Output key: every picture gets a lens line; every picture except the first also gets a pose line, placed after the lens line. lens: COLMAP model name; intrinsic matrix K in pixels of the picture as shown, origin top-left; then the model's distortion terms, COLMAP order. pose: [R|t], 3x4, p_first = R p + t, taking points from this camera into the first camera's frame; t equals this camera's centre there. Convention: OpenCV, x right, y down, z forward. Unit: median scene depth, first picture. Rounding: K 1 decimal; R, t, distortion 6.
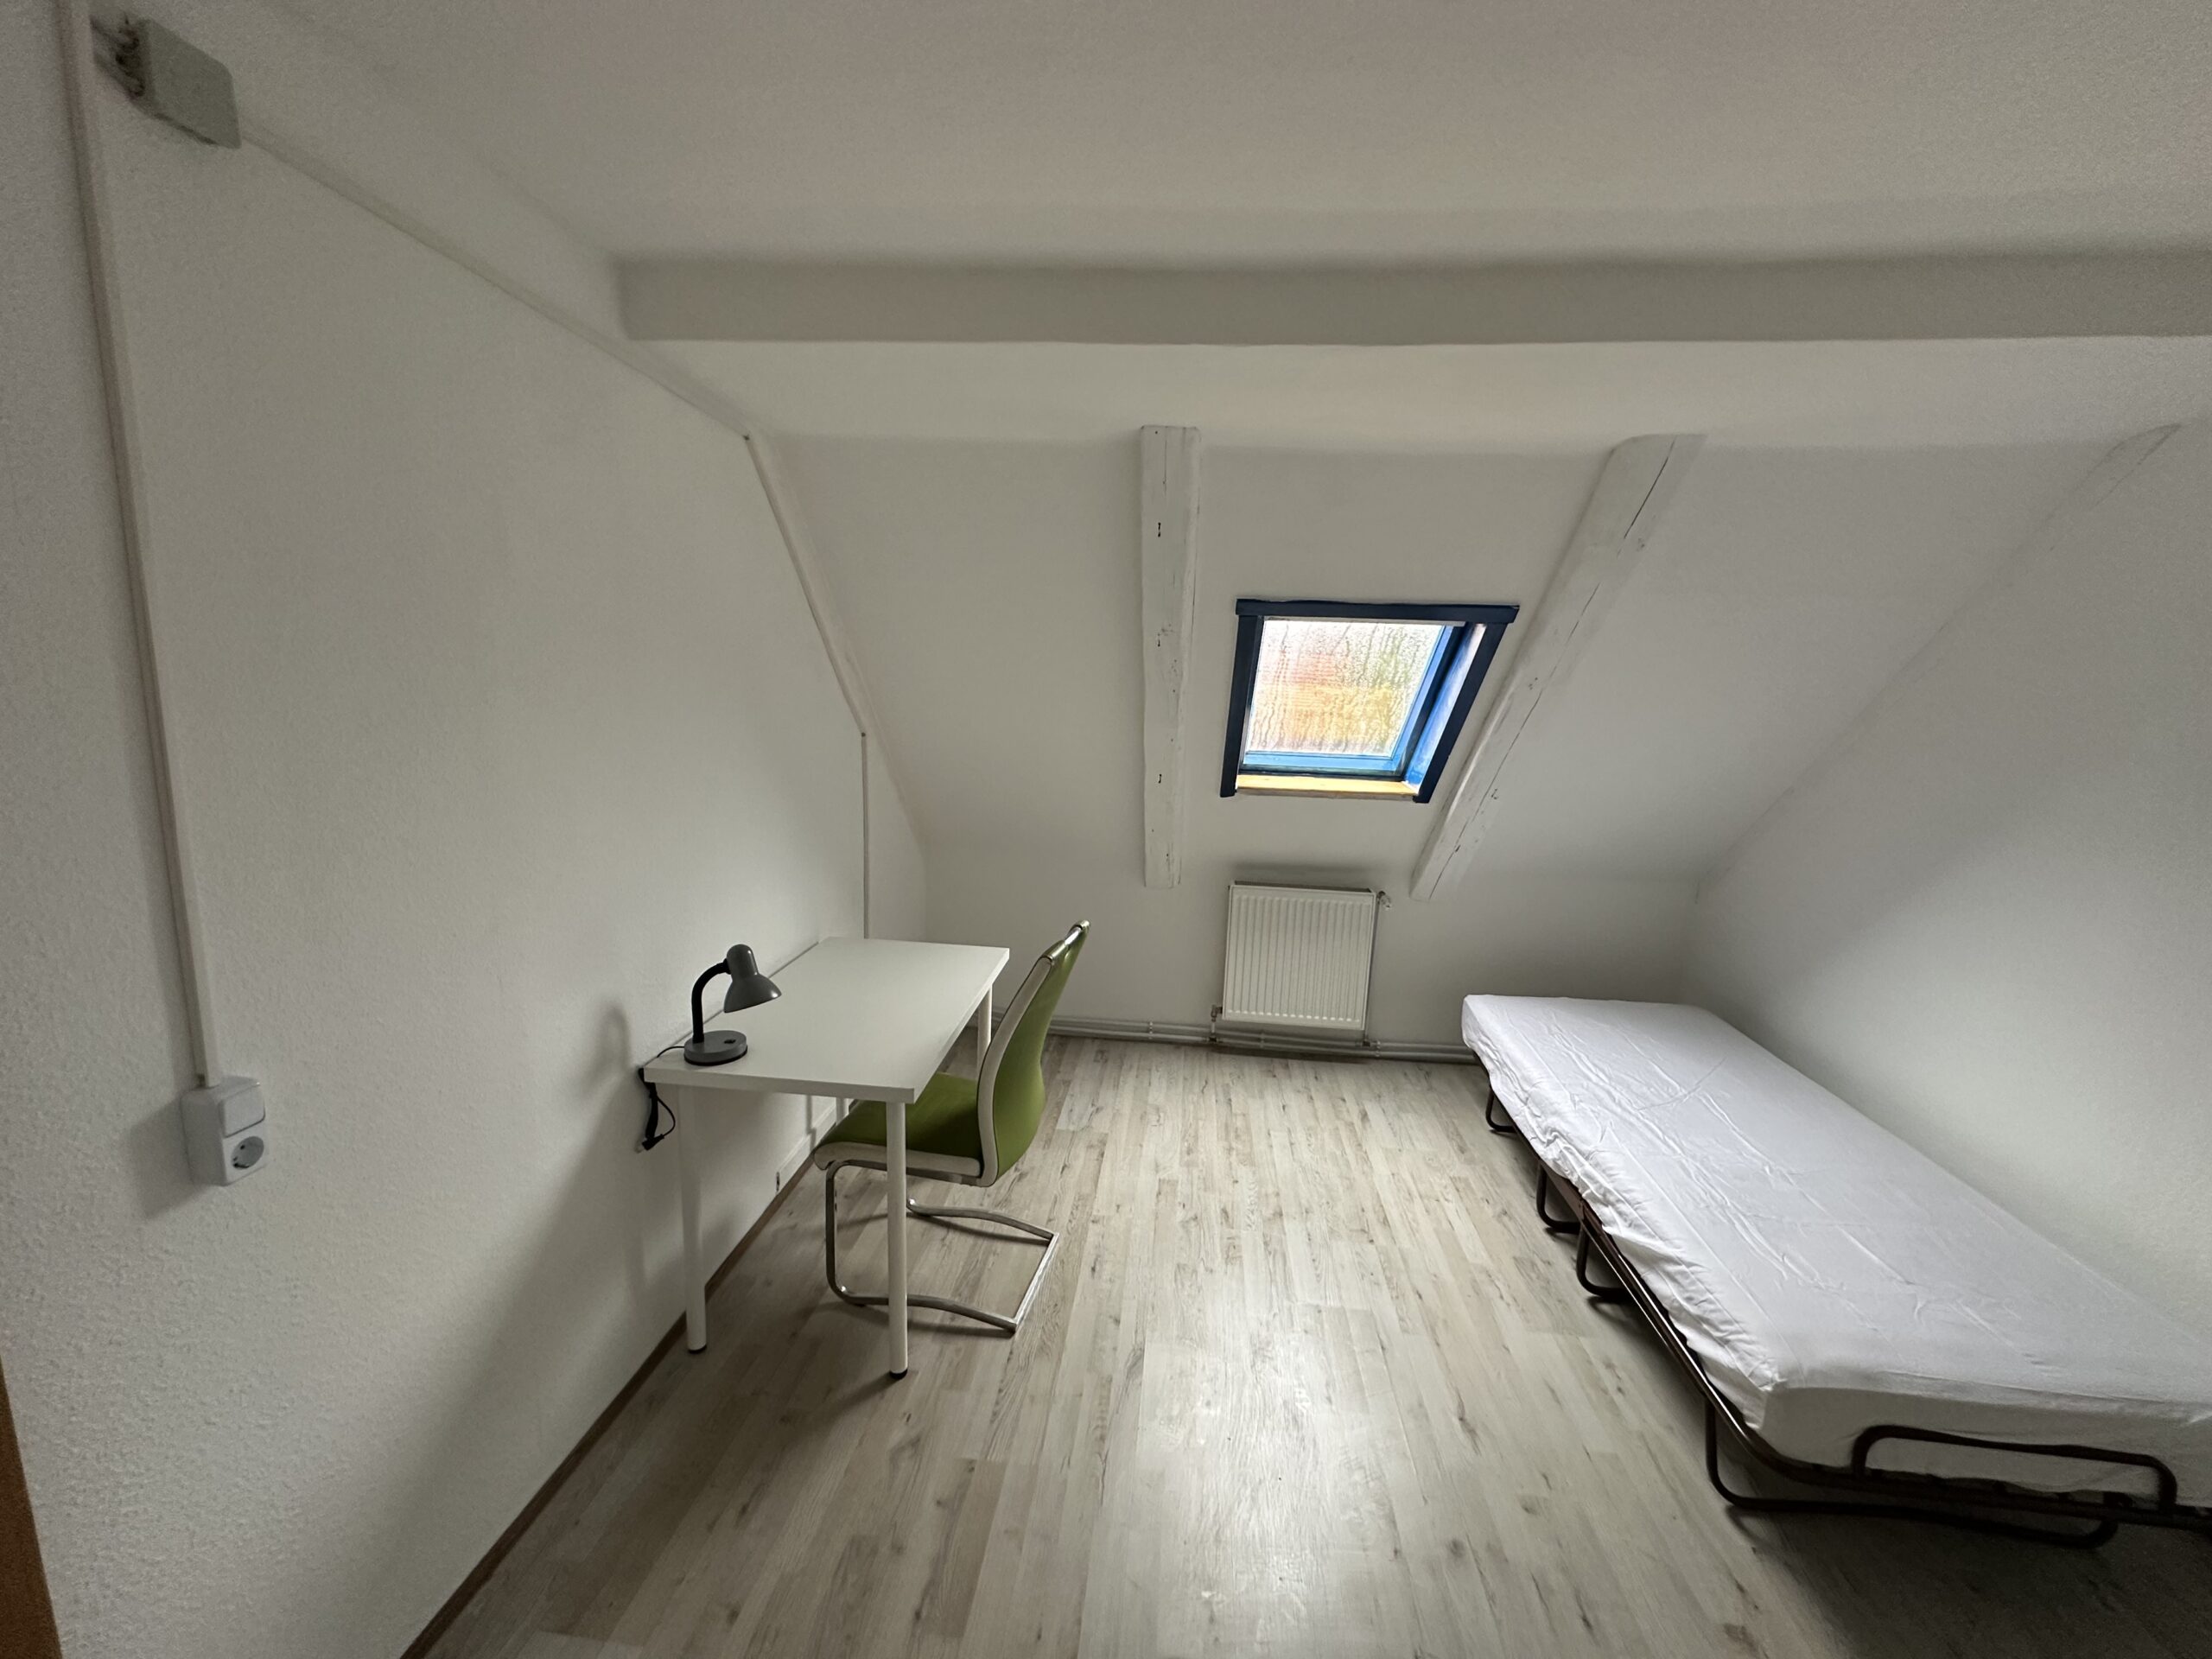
lens RADIAL K [[891.6, 0, 1103.9], [0, 891.6, 824.4], [0, 0, 1]] dist [-0.002812, 0.000622]
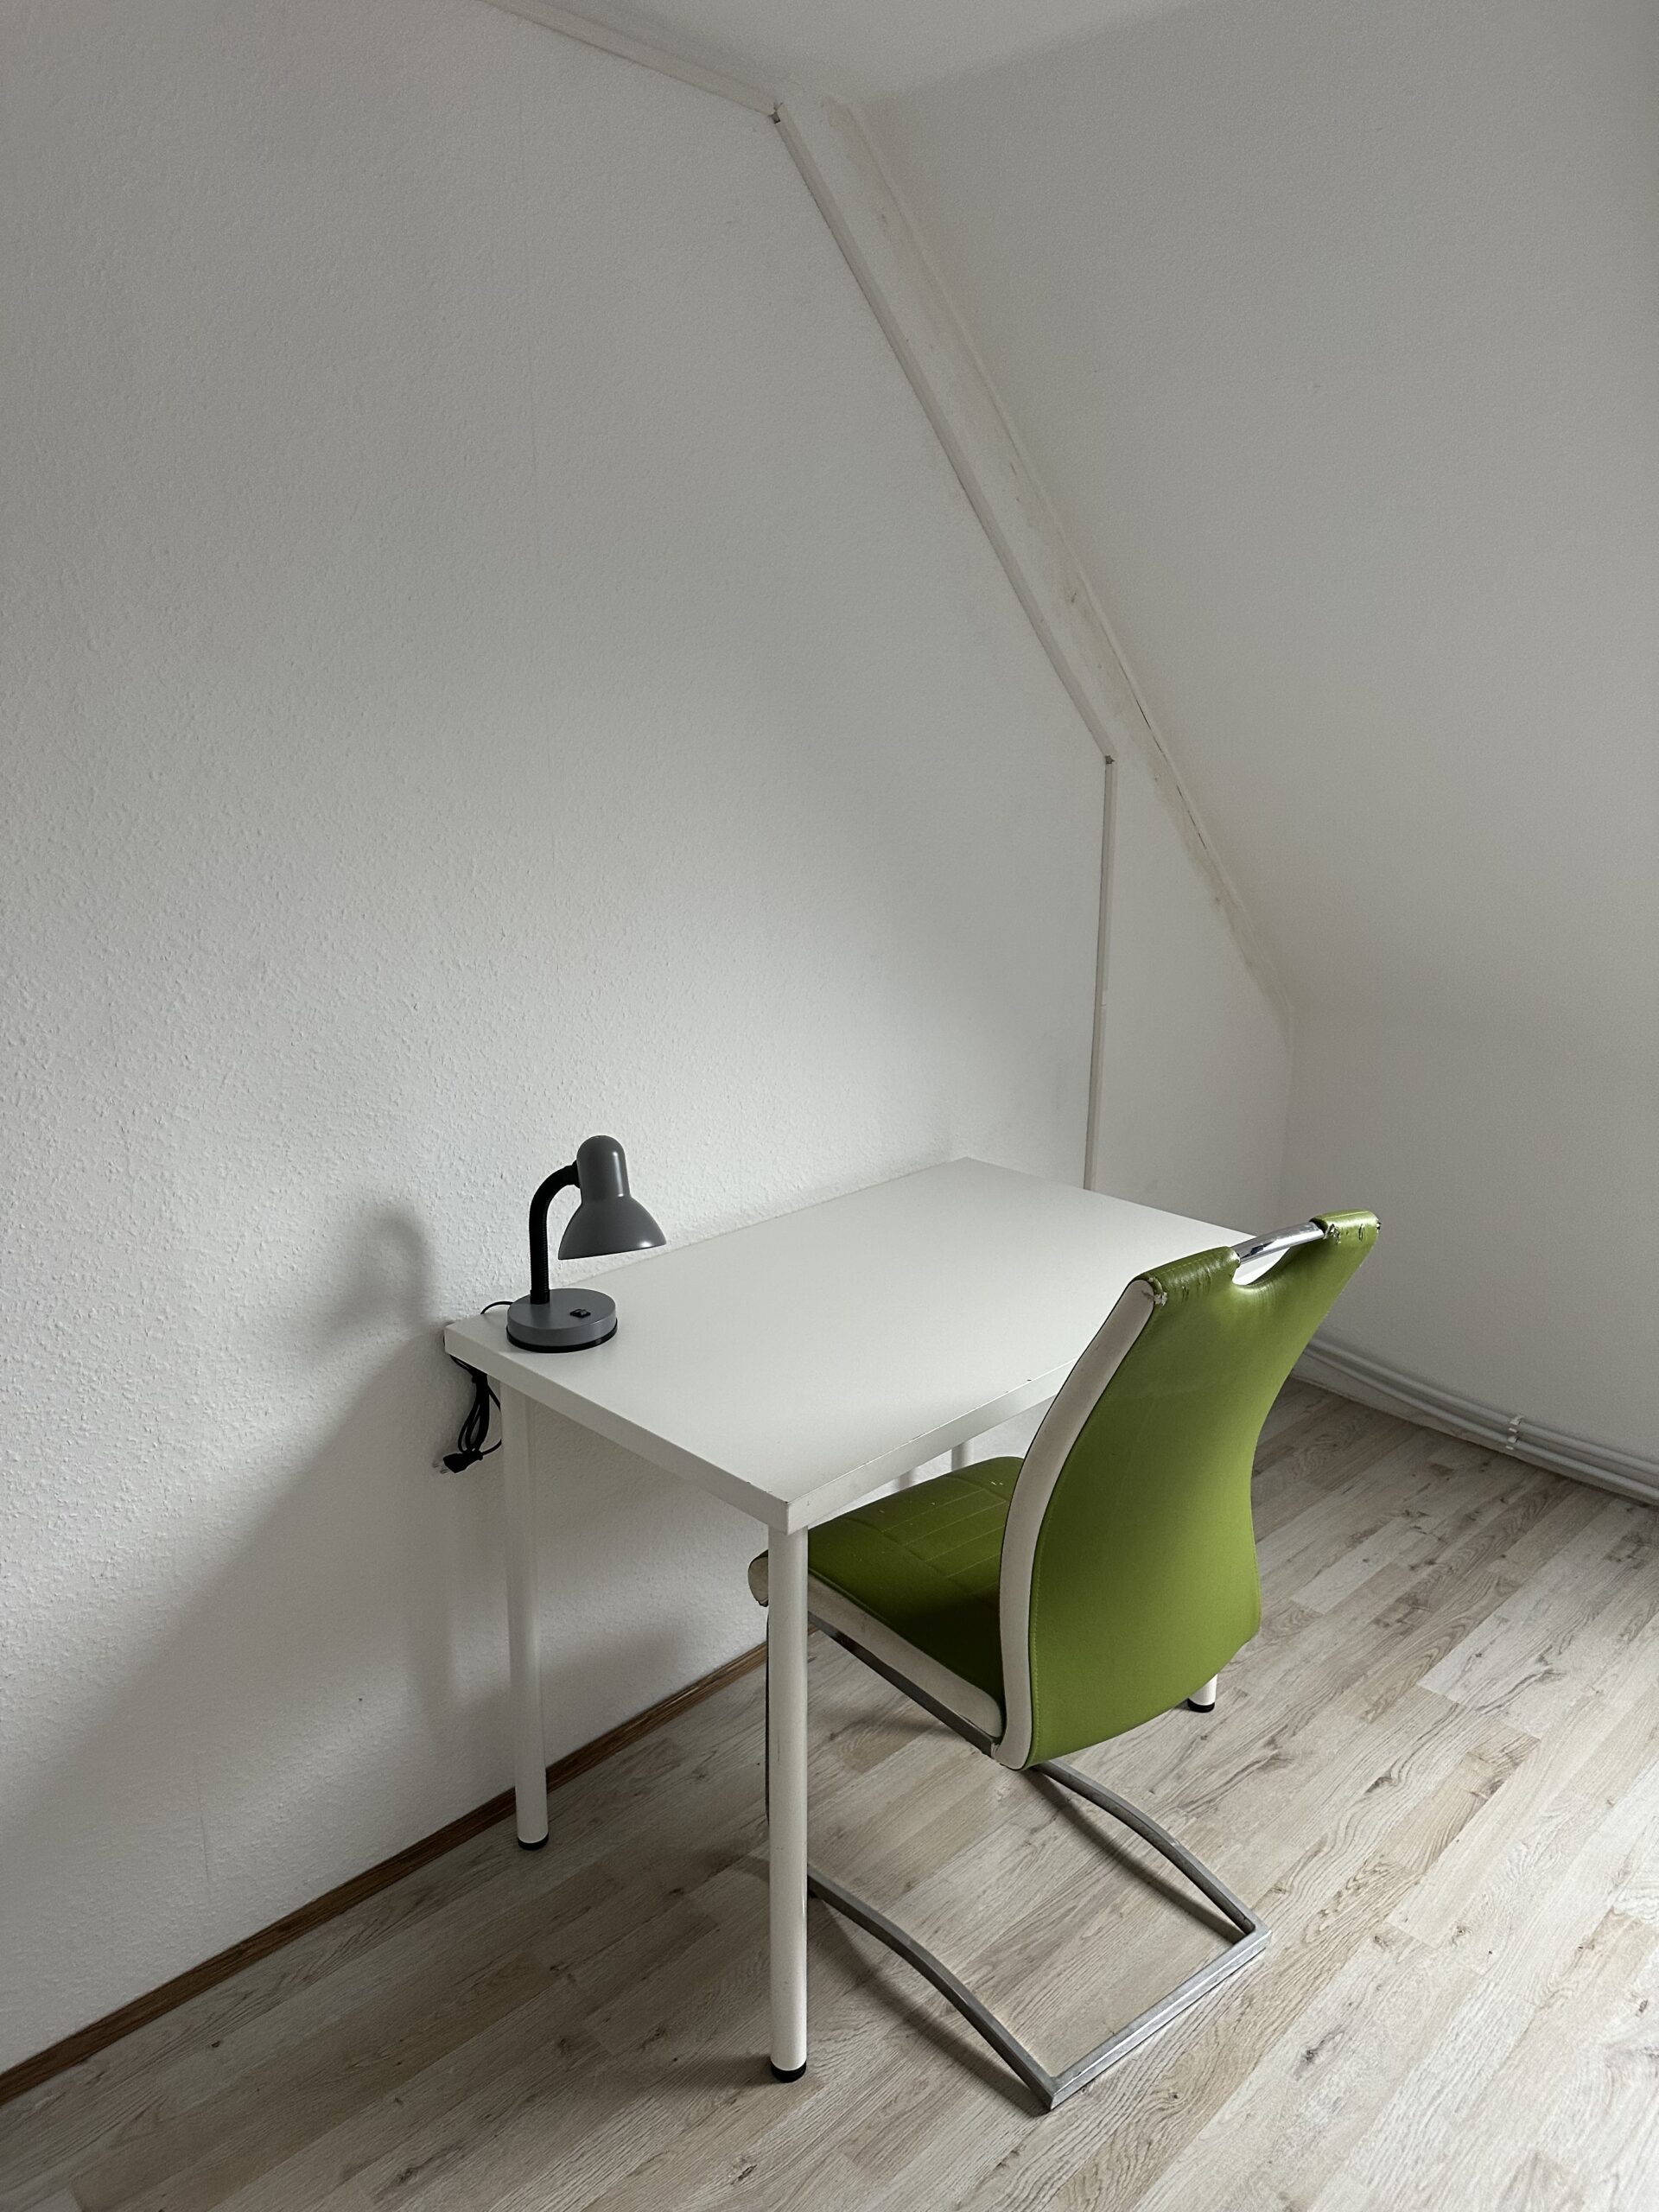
lens RADIAL K [[1552.4, 0, 816.6], [0, 1552.4, 1089.3], [0, 0, 1]] dist [0.047440, -0.057400]
pose [[0.774008, 0.128014, -0.620100, 0.213983], [-0.081853, 0.991361, 0.102489, 0.003566], [0.627862, -0.028570, 0.777800, 0.327474]]
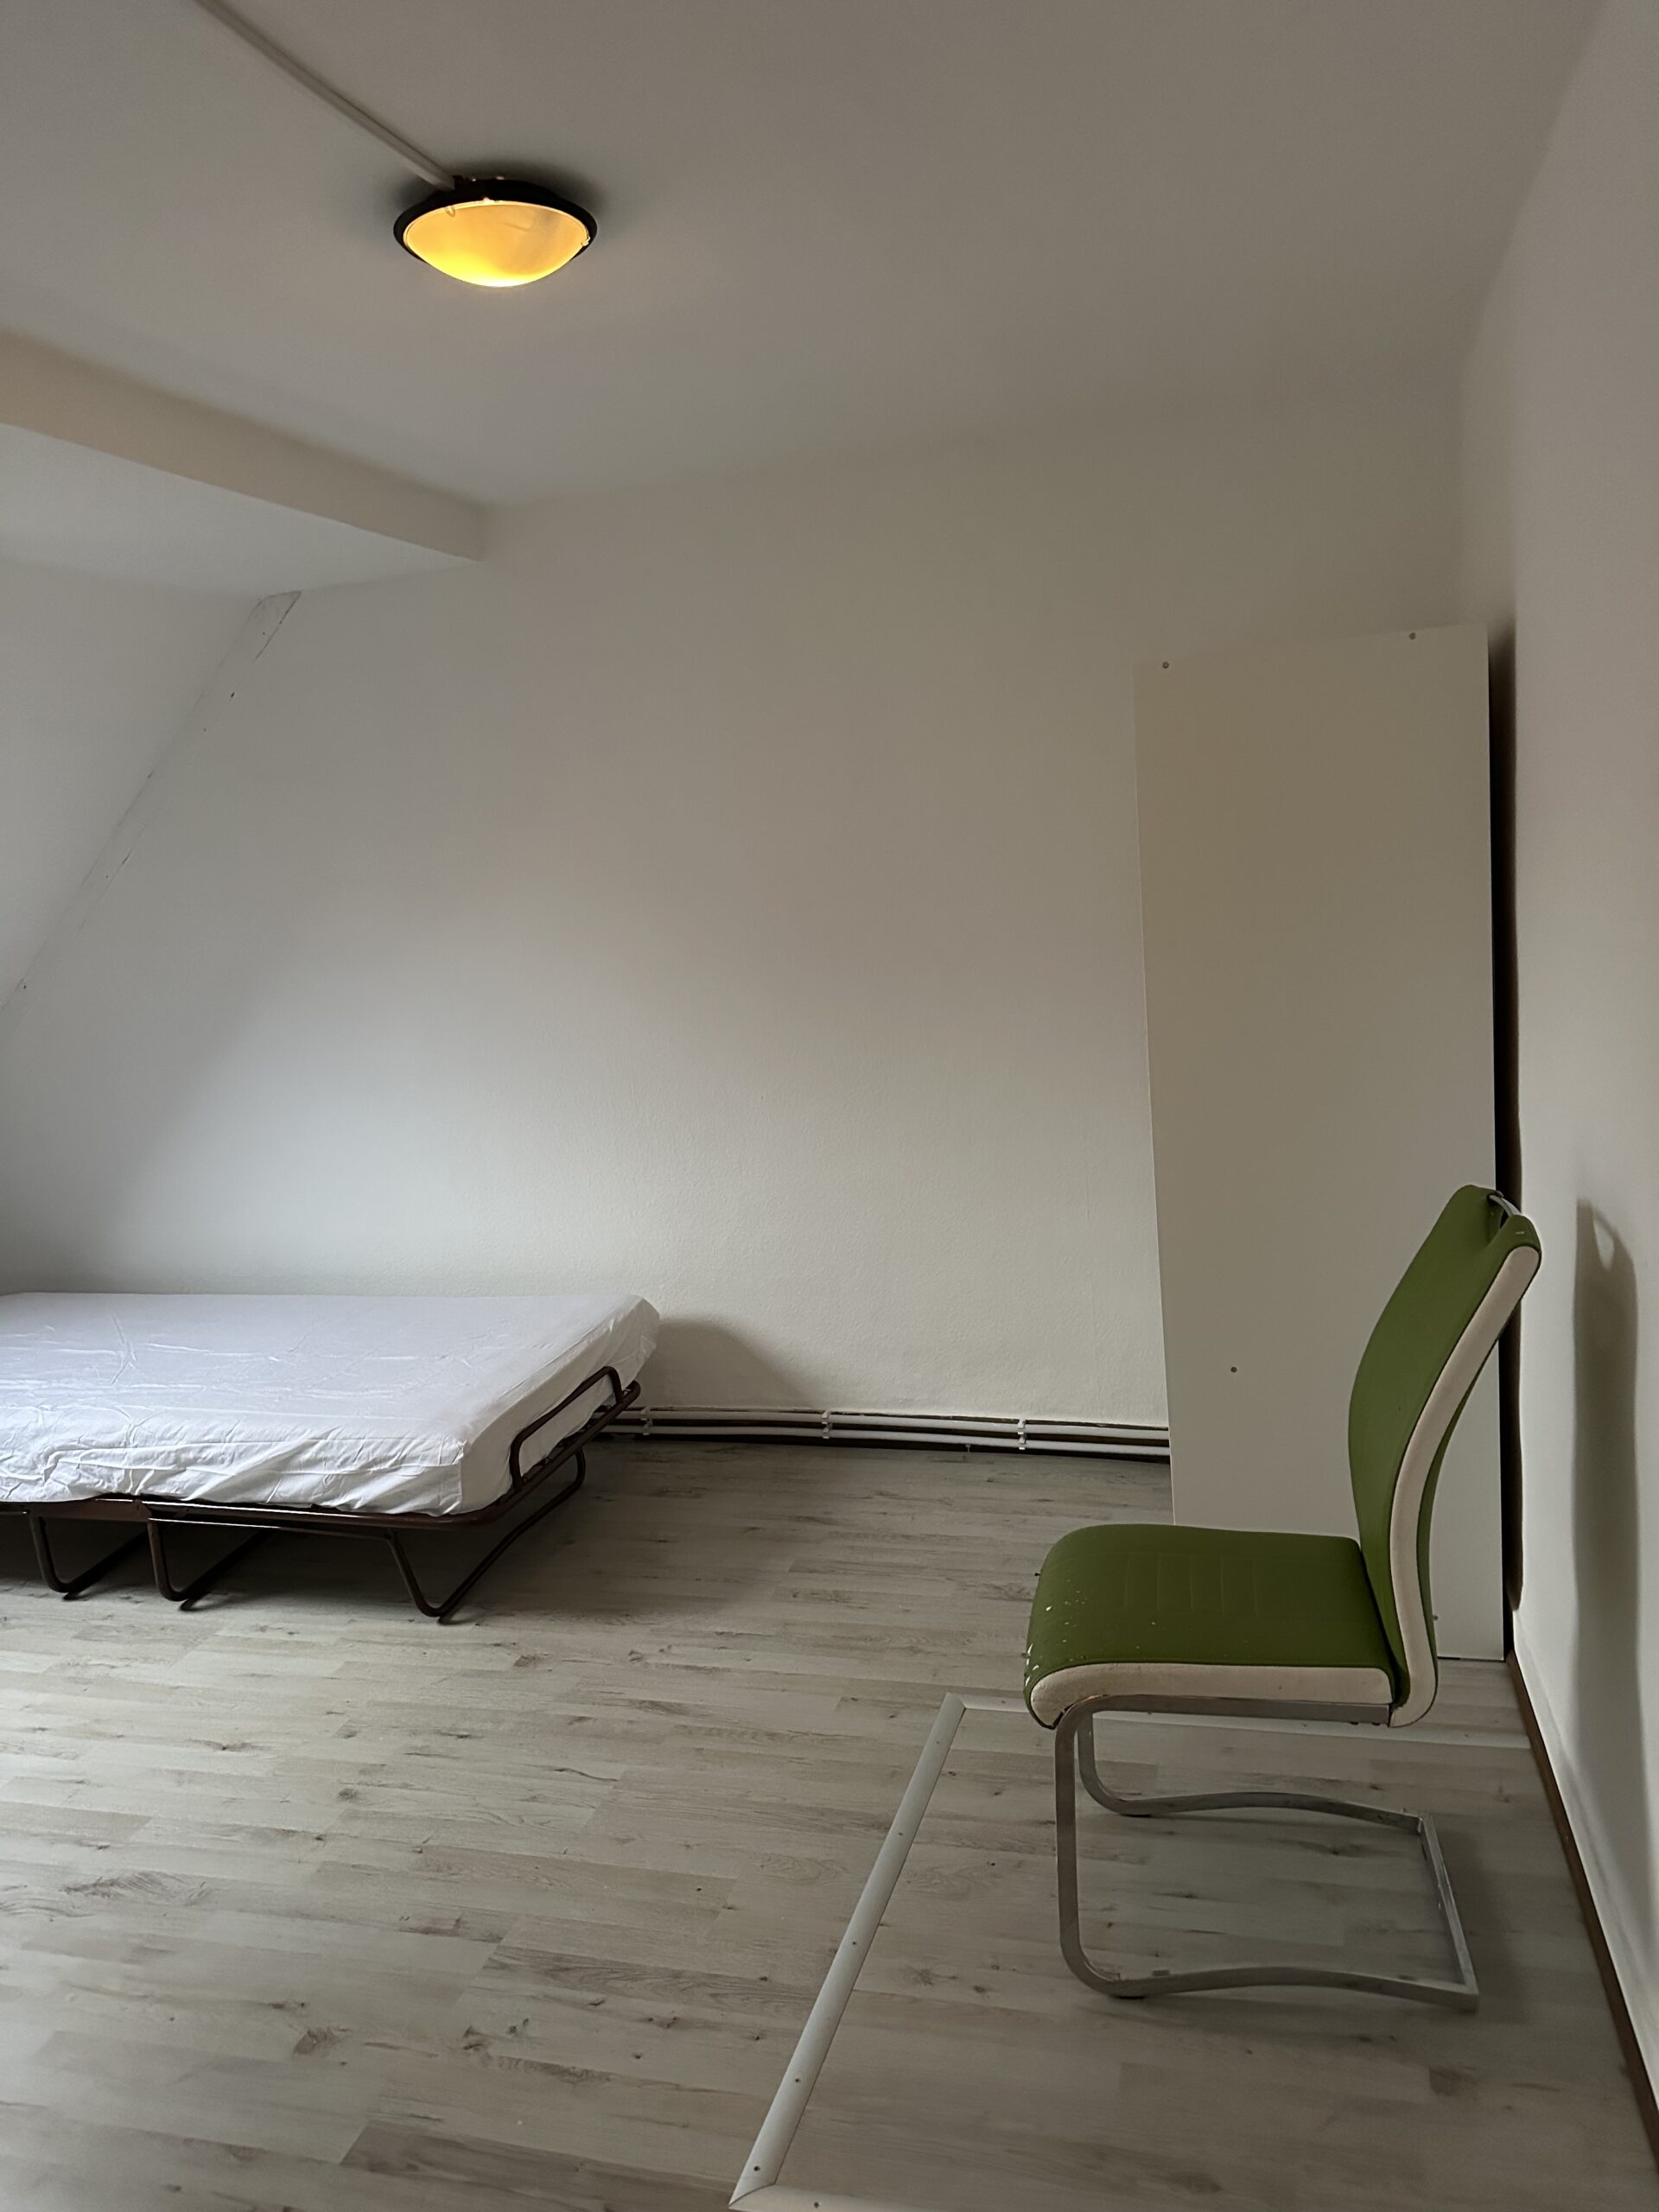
lens RADIAL K [[1552.4, 0, 831.4], [0, 1552.4, 1102.5], [0, 0, 1]] dist [0.047440, -0.057400]
pose [[0.176192, -0.206965, 0.962352, -0.636687], [0.251034, 0.954768, 0.159373, 0.023267], [-0.951808, 0.213503, 0.220177, 0.040458]]
